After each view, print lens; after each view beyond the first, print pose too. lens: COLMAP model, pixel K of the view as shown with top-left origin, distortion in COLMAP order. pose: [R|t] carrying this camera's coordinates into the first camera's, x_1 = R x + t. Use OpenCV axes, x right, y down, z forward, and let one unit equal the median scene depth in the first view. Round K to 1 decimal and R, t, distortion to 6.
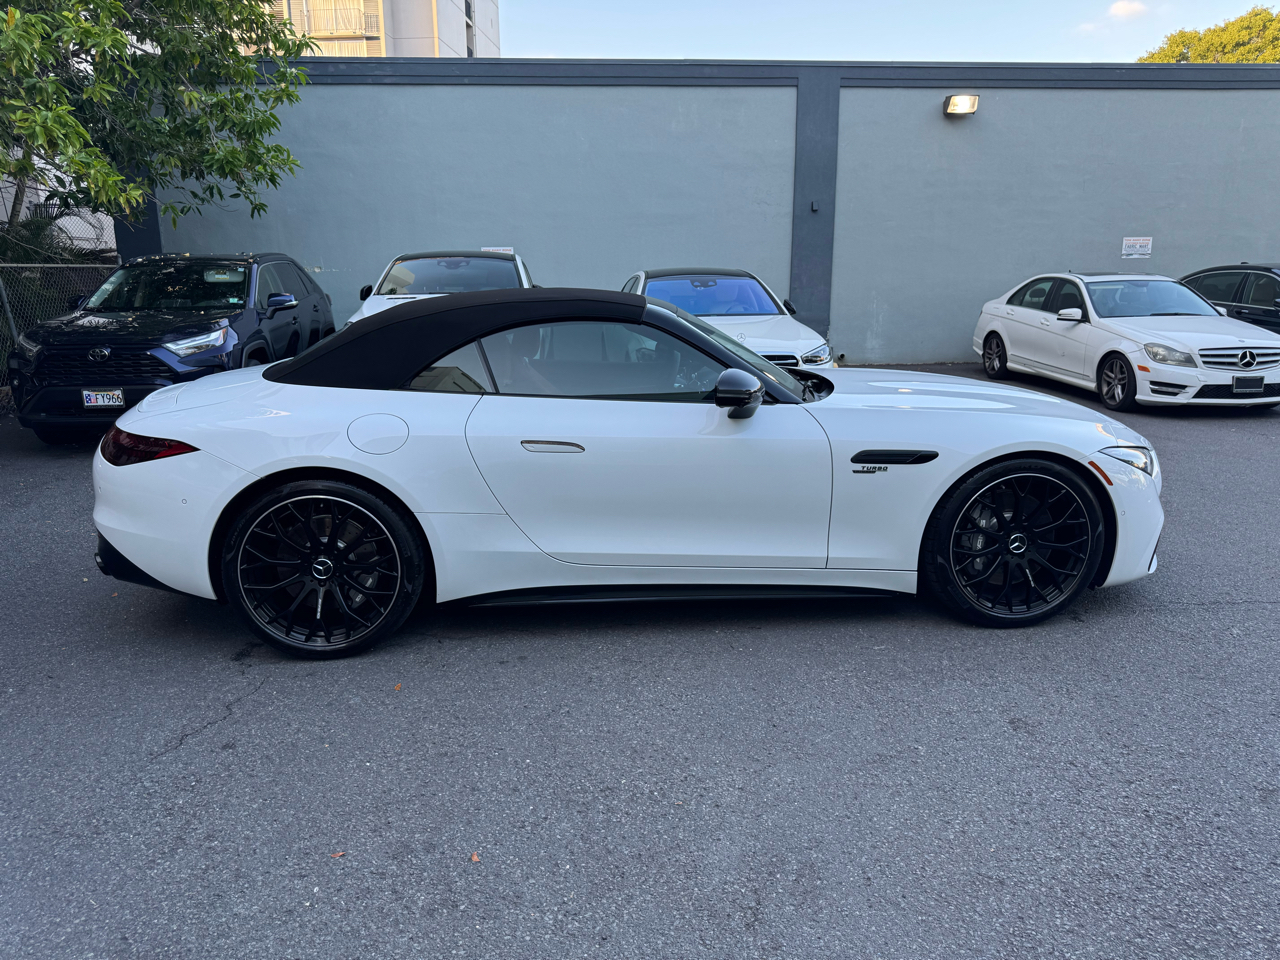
lens RADIAL K [[921.3, 0, 636.7], [0, 921.3, 478.6], [0, 0, 1]] dist [0.012757, -0.015037]
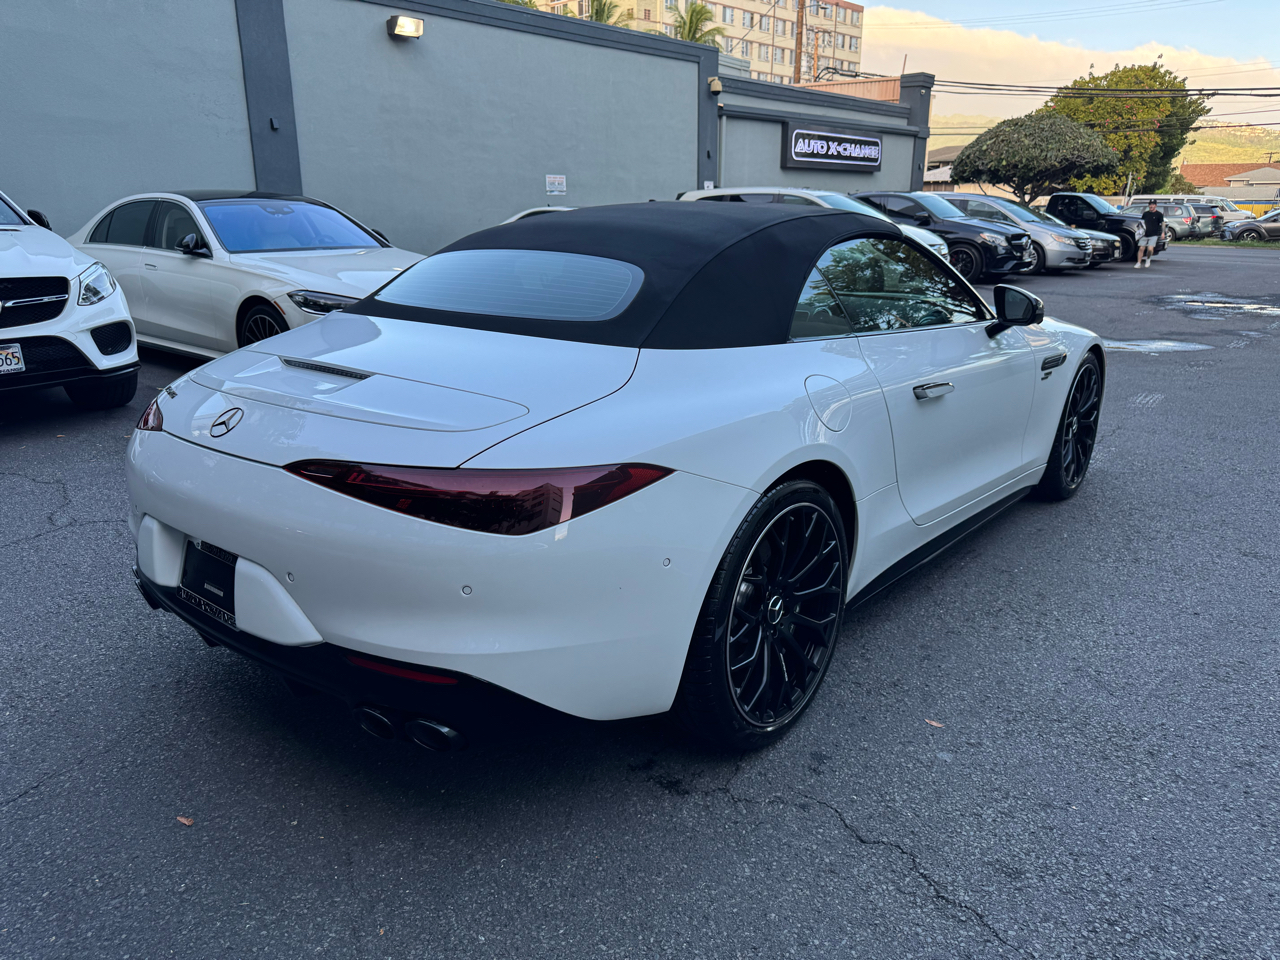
lens RADIAL K [[921.3, 0, 633.3], [0, 921.3, 476.4], [0, 0, 1]] dist [0.012757, -0.015037]
pose [[0.700571, -0.191394, 0.687436, -0.775679], [0.149953, 0.981334, 0.120403, -0.087963], [-0.697649, 0.018733, 0.716195, 0.521868]]
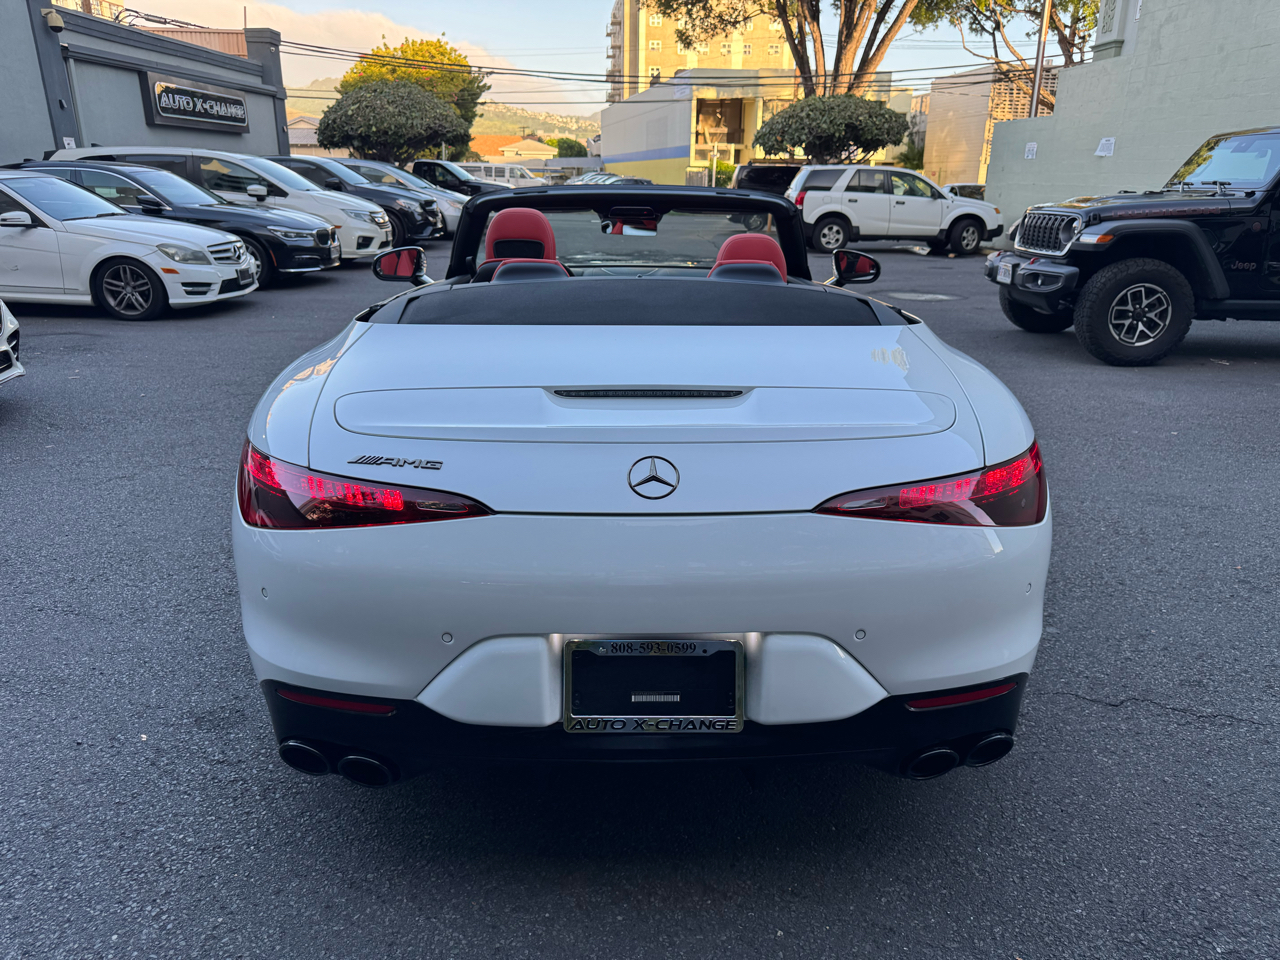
lens RADIAL K [[921.3, 0, 641.0], [0, 921.3, 483.2], [0, 0, 1]] dist [0.012757, -0.015037]
pose [[0.061407, -0.307488, 0.949568, -0.953531], [0.208827, 0.934266, 0.289029, -0.205984], [-0.976023, 0.180547, 0.121583, 1.032555]]
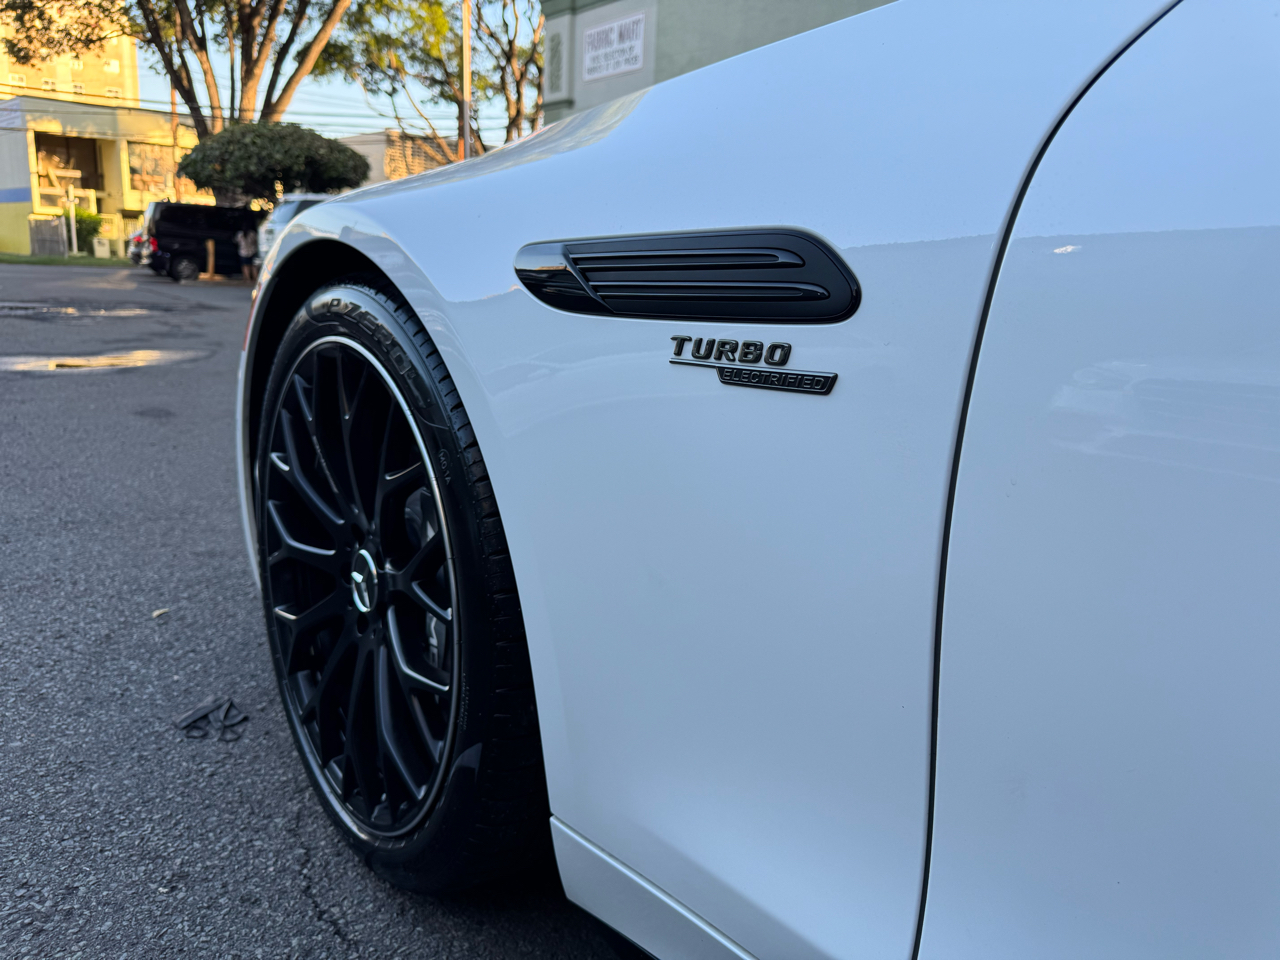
lens RADIAL K [[921.3, 0, 626.2], [0, 921.3, 474.1], [0, 0, 1]] dist [0.012757, -0.015037]
pose [[-0.545653, -0.197645, 0.814370, 0.087234], [0.148324, 0.933668, 0.325981, -0.144872], [-0.824780, 0.298663, -0.480143, 1.479645]]
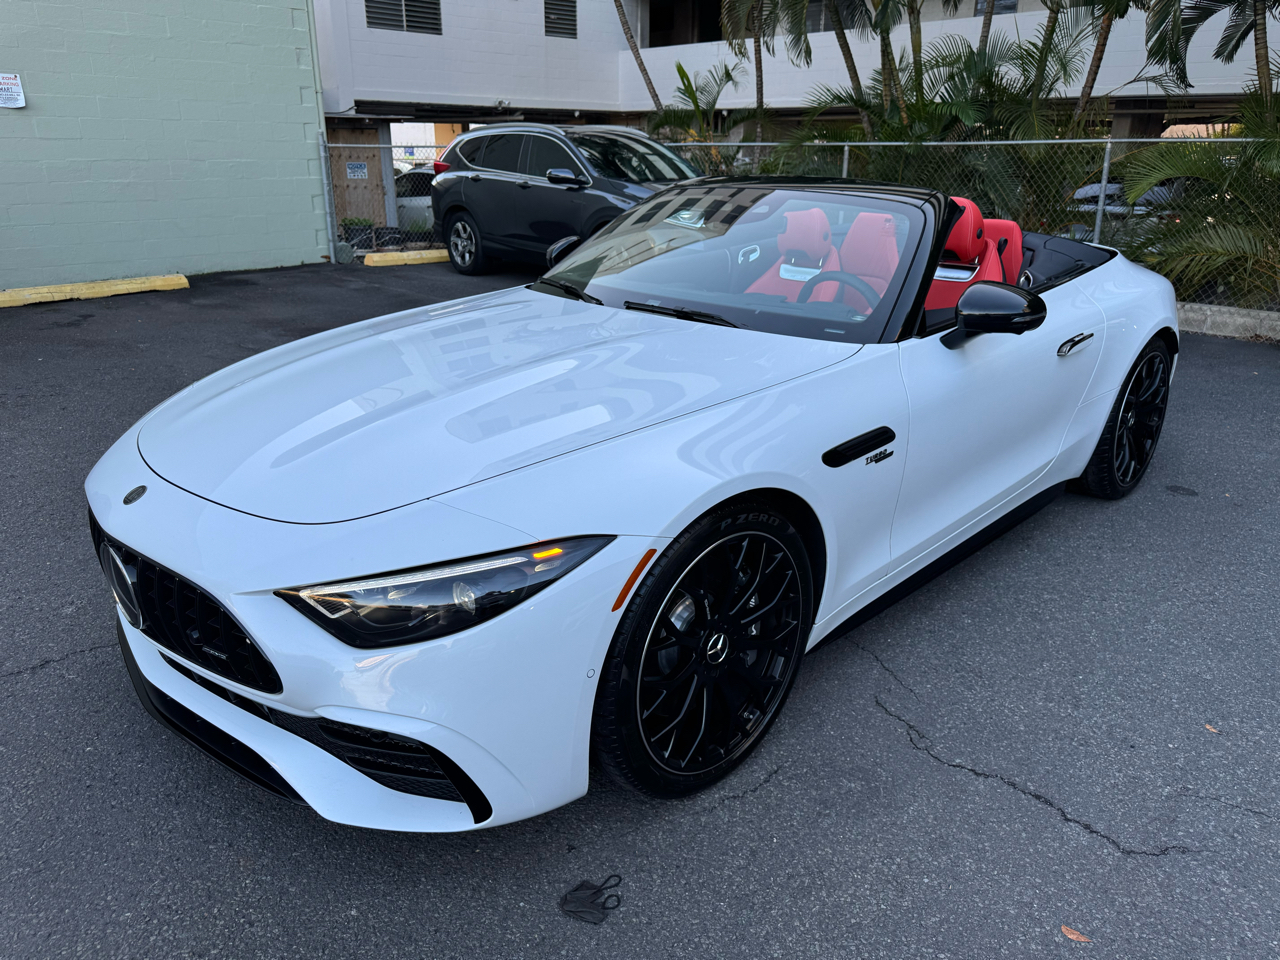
lens RADIAL K [[921.3, 0, 641.1], [0, 921.3, 479.9], [0, 0, 1]] dist [0.012757, -0.015037]
pose [[-0.754824, 0.223816, -0.616561, 0.699648], [-0.145418, 0.859491, 0.490029, -0.378919], [0.639605, 0.459544, -0.616218, 1.679235]]
